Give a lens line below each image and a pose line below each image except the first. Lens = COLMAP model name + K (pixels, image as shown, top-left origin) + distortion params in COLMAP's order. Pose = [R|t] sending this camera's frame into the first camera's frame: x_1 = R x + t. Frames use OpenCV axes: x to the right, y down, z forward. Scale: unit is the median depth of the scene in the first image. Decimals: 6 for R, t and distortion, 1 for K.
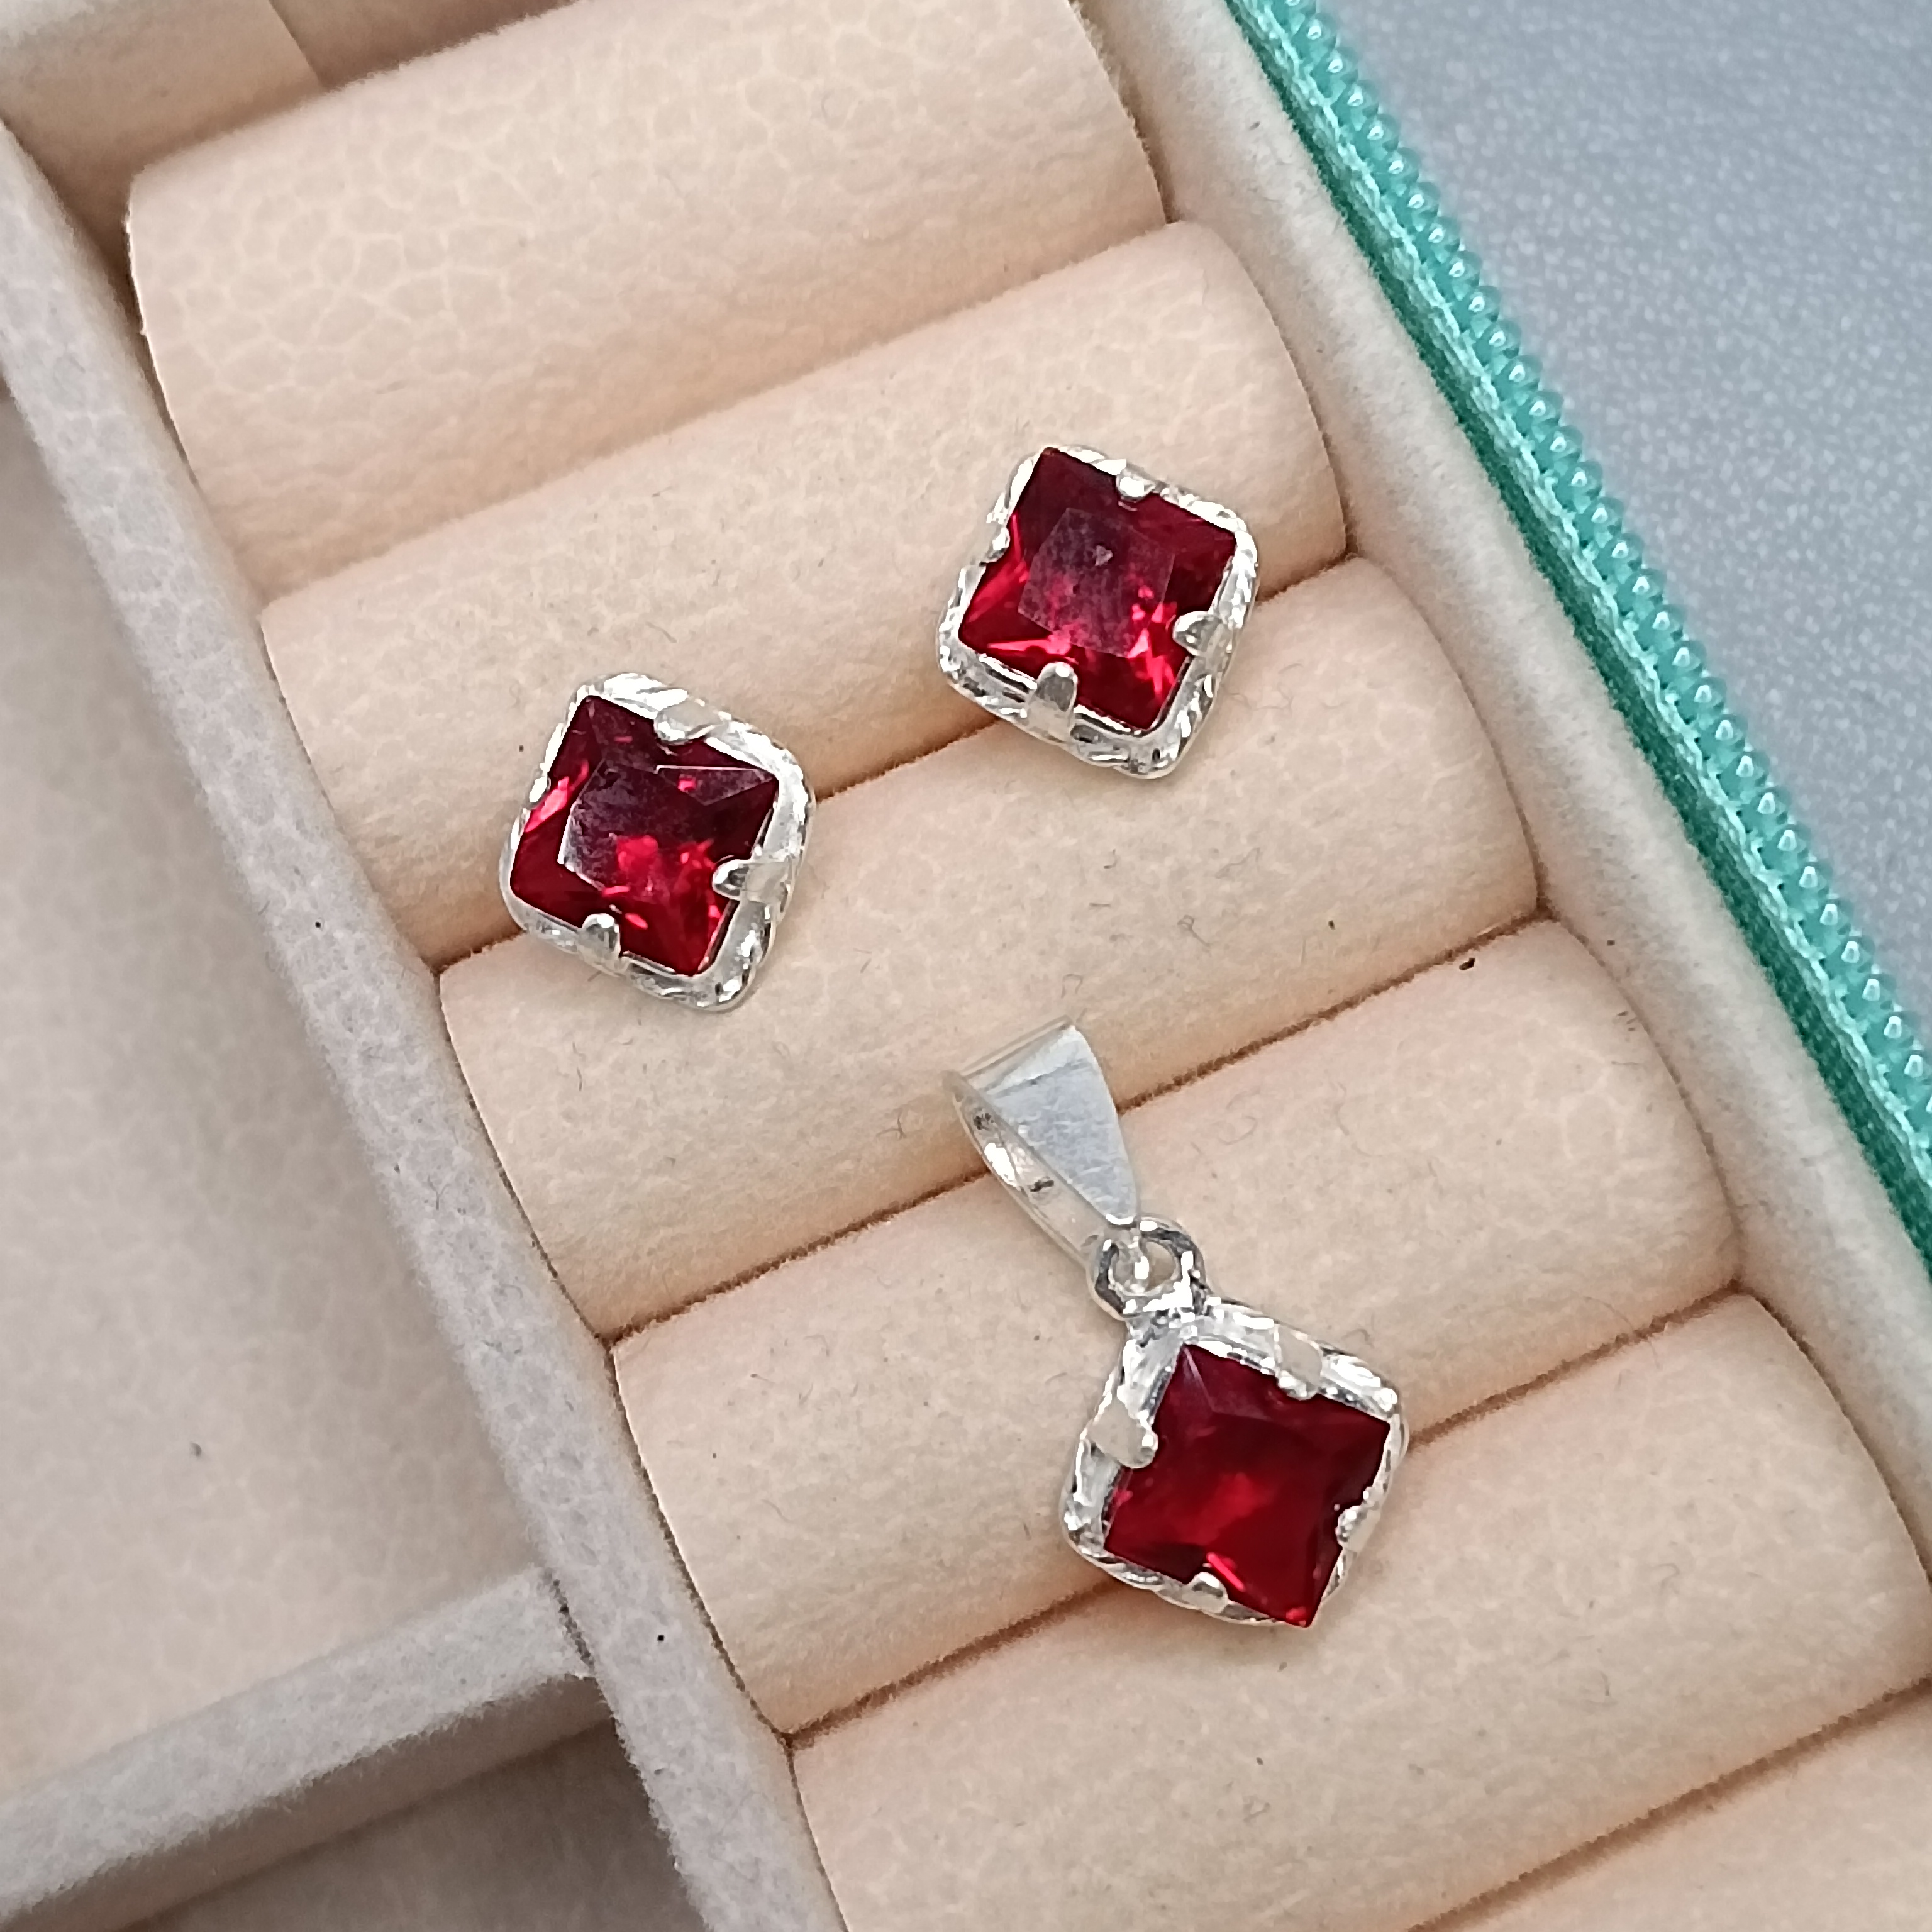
lens RADIAL K [[4176.8, 0, 1014.3], [0, 4176.8, 941.3], [0, 0, 1]] dist [0.021597, 0.000000]
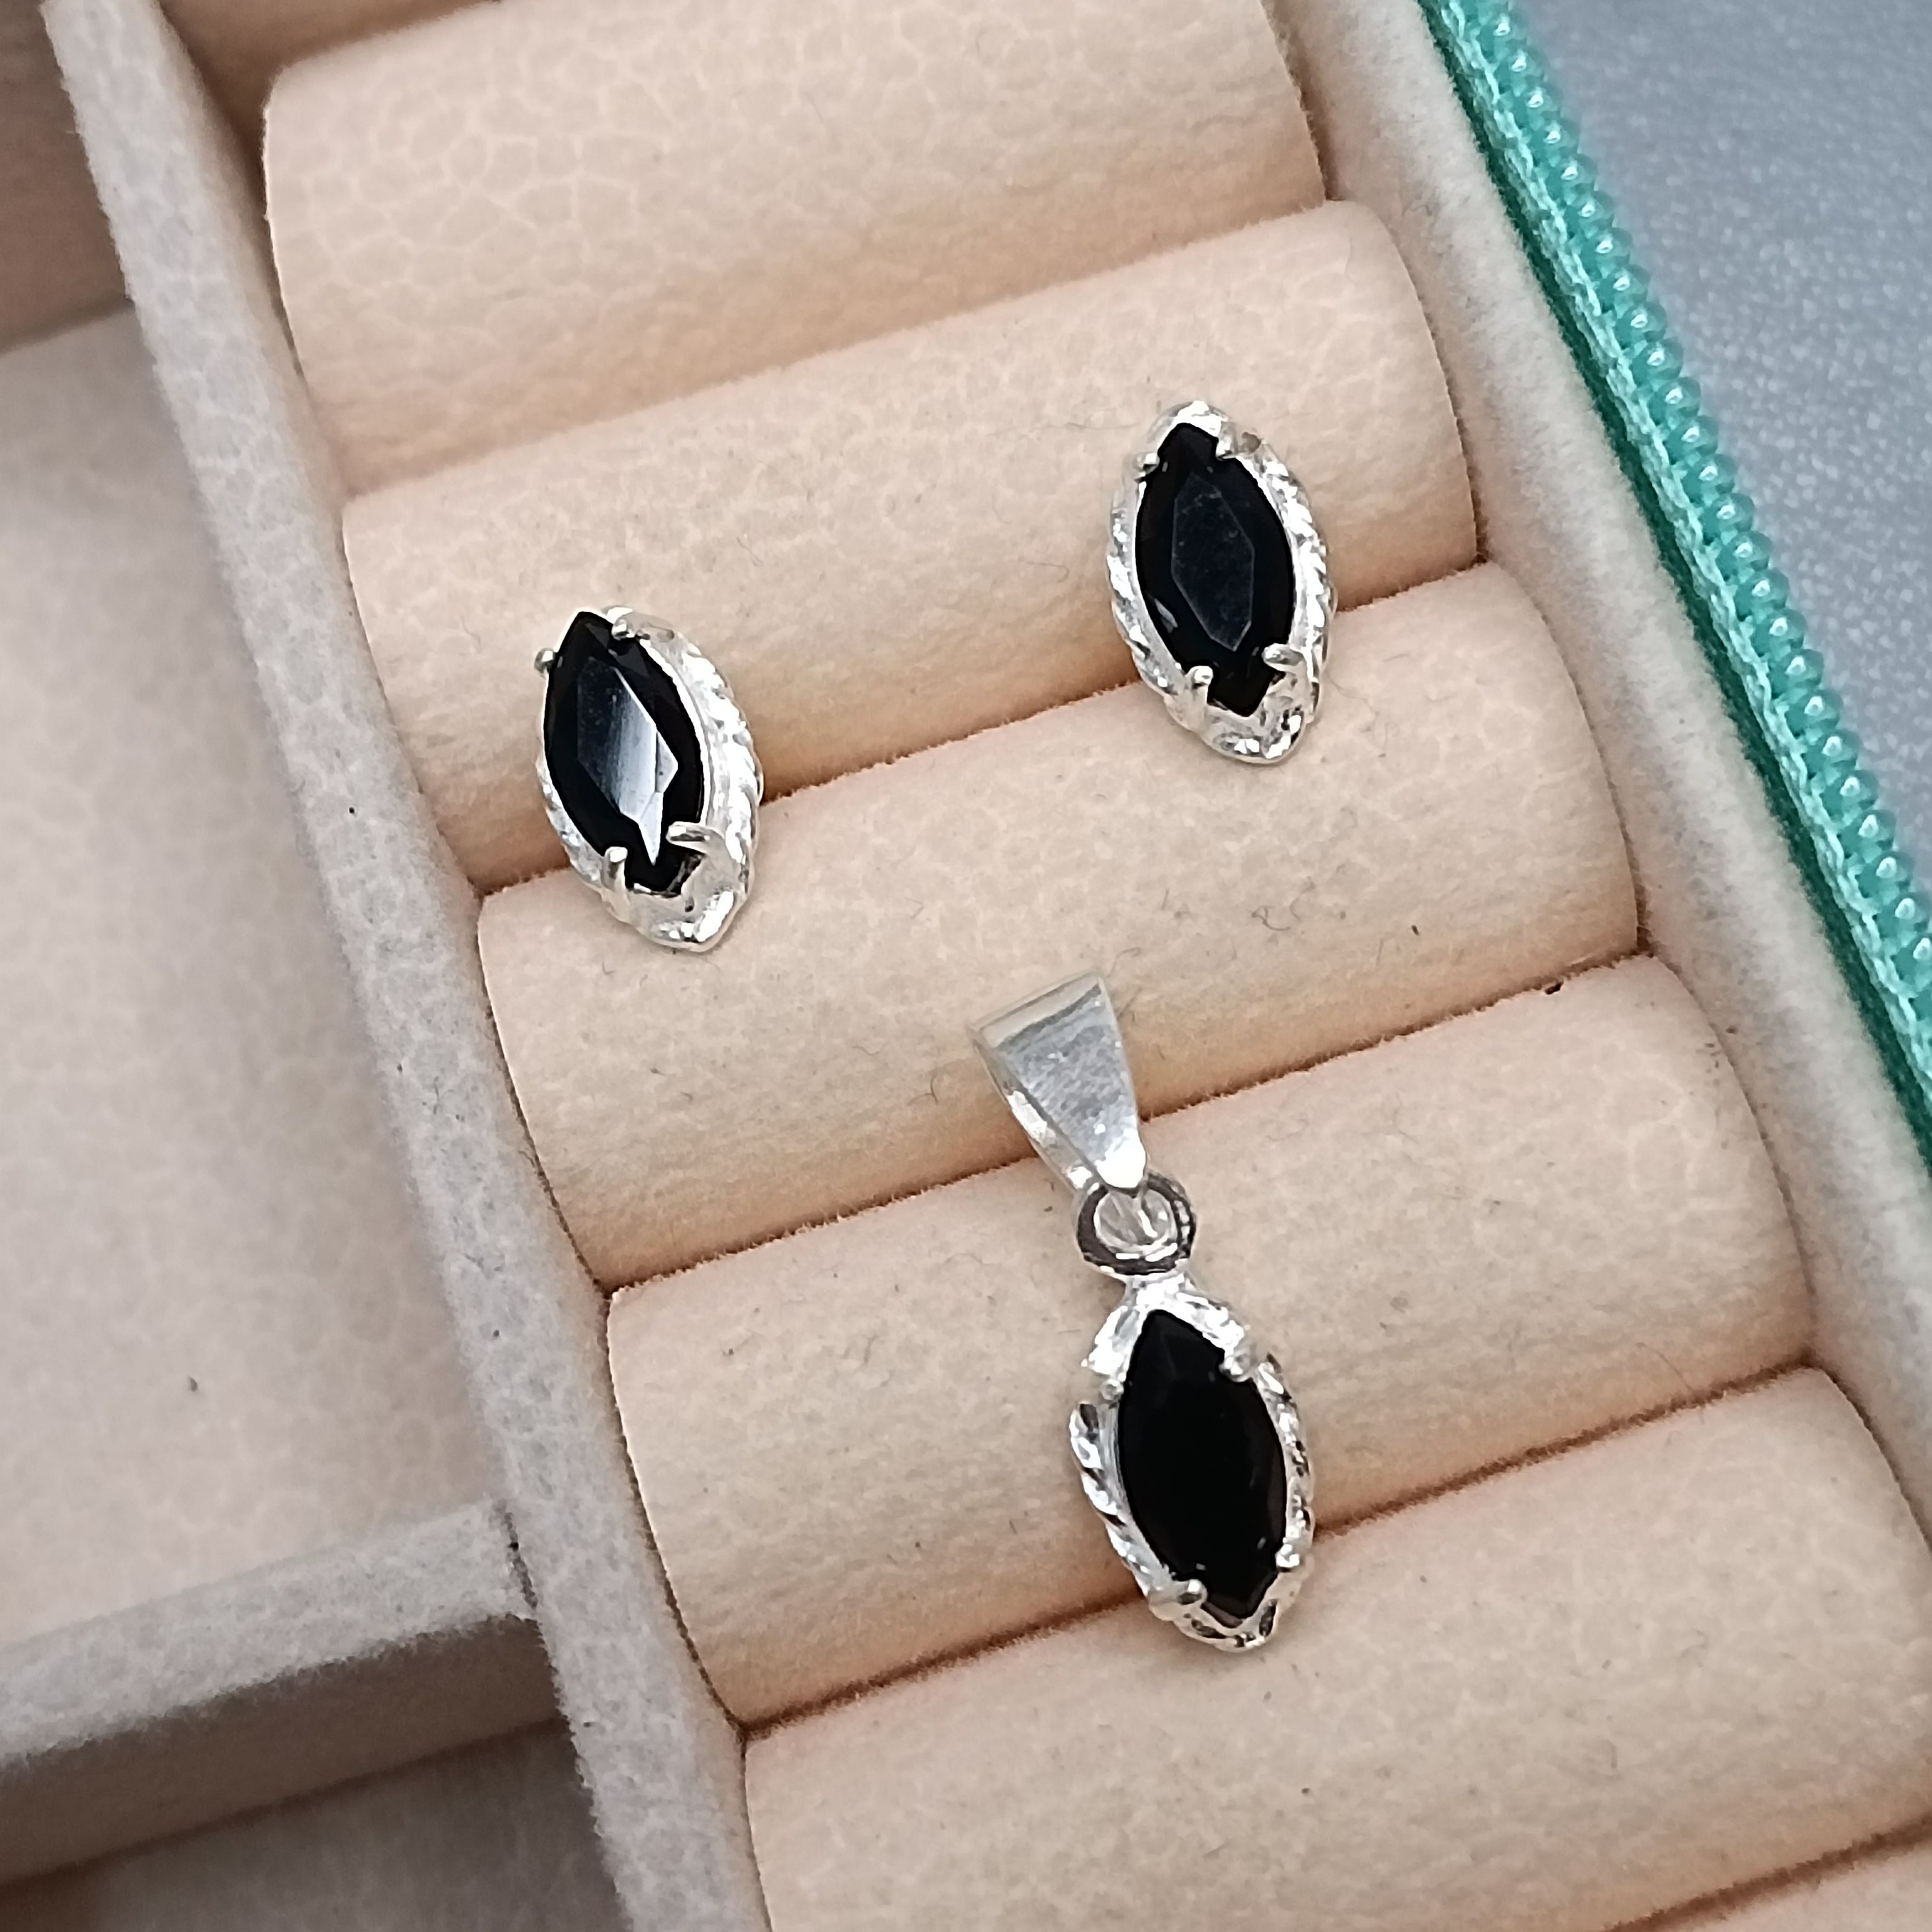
lens RADIAL K [[4176.8, 0, 997.2], [0, 4176.8, 950.0], [0, 0, 1]] dist [0.021597, 0.000000]
pose [[0.991656, 0.104750, -0.075139, 0.054819], [-0.109866, 0.991650, -0.067531, 0.075145], [0.067438, 0.075223, 0.994884, 0.056908]]
